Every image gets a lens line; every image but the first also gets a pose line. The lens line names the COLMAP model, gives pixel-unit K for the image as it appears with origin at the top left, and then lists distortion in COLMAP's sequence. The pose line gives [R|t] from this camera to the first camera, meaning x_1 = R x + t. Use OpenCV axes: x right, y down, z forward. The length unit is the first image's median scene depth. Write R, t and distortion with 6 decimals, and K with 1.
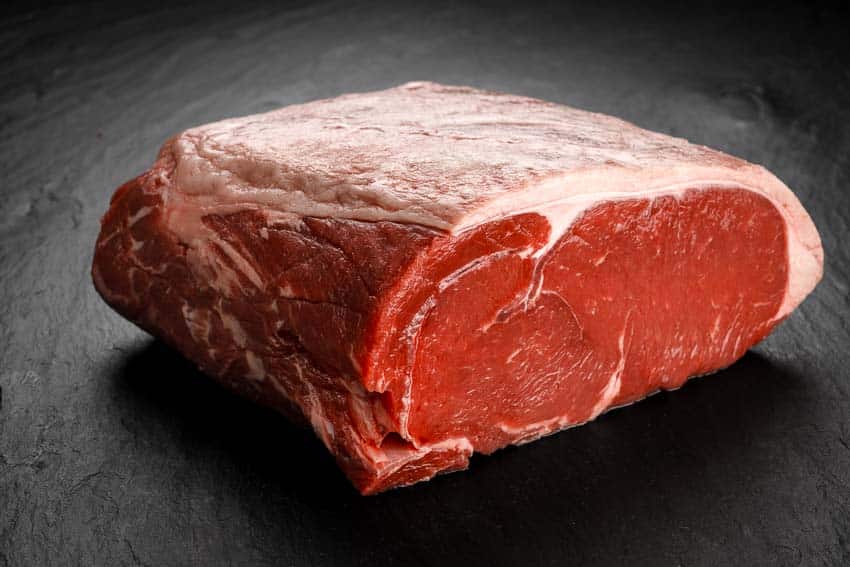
lens RADIAL K [[1706.1, 0, 425.0], [0, 1706.1, 283.5], [0, 0, 1]] dist [0.012957, 0.132641]
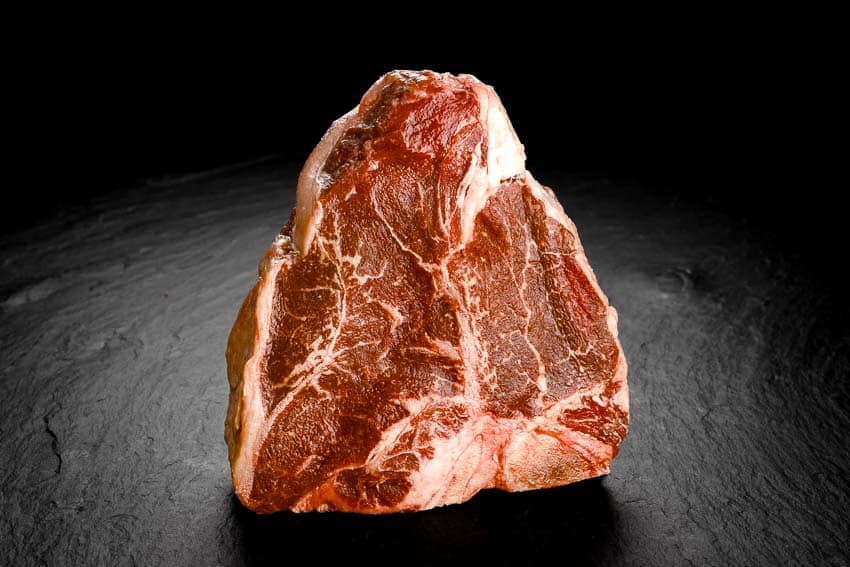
lens RADIAL K [[1706.1, 0, 425.0], [0, 1706.1, 283.5], [0, 0, 1]] dist [0.012957, 0.132641]
pose [[0.995264, 0.016573, -0.095784, 0.139983], [-0.029084, 0.990990, -0.130742, 0.073612], [0.092754, 0.132909, 0.986779, -0.284489]]
